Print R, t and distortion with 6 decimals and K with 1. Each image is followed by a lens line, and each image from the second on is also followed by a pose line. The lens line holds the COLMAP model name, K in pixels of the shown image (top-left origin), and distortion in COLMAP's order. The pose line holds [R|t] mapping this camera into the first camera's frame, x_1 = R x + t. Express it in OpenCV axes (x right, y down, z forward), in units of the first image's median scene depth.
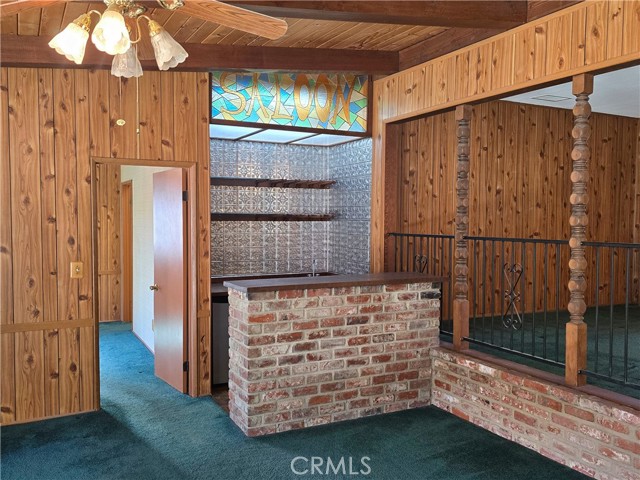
lens RADIAL K [[569.1, 0, 319.1], [0, 569.1, 242.4], [0, 0, 1]] dist [0.055809, -0.013772]
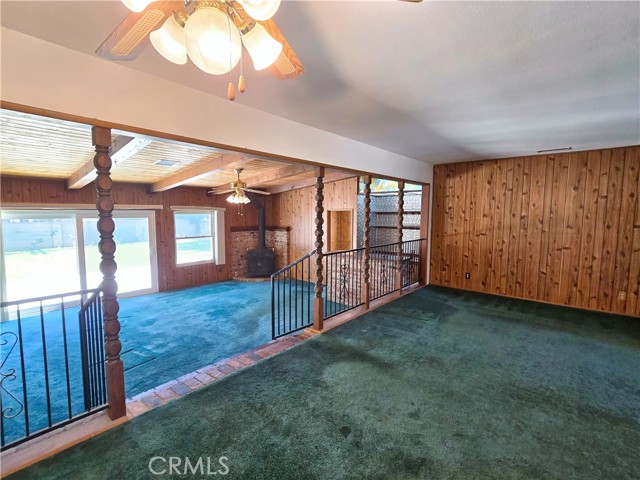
lens RADIAL K [[305.2, 0, 319.3], [0, 305.2, 237.4], [0, 0, 1]] dist [-0.003363, -0.000120]
pose [[0.369579, 0.073154, -0.926315, 1.239092], [-0.039088, 0.997238, 0.063160, -0.093792], [0.928377, 0.012866, 0.371418, 0.299407]]
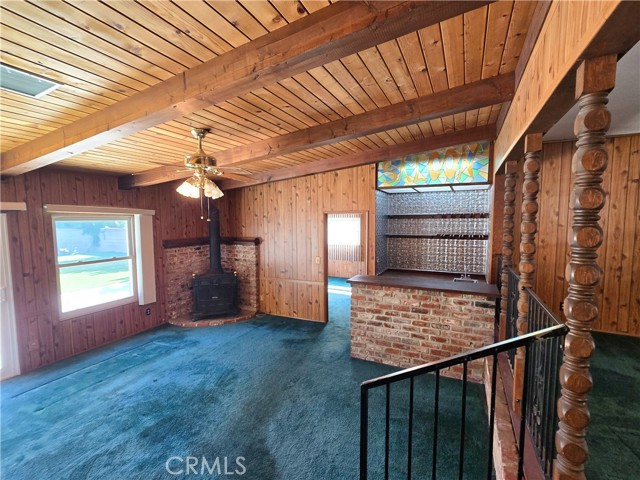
lens RADIAL K [[305.2, 0, 322.1], [0, 305.2, 241.0], [0, 0, 1]] dist [-0.003363, -0.000120]
pose [[0.601163, 0.053714, -0.797319, 0.561563], [-0.026765, 0.998532, 0.047089, -0.088306], [0.798678, -0.006968, 0.601718, 0.270995]]
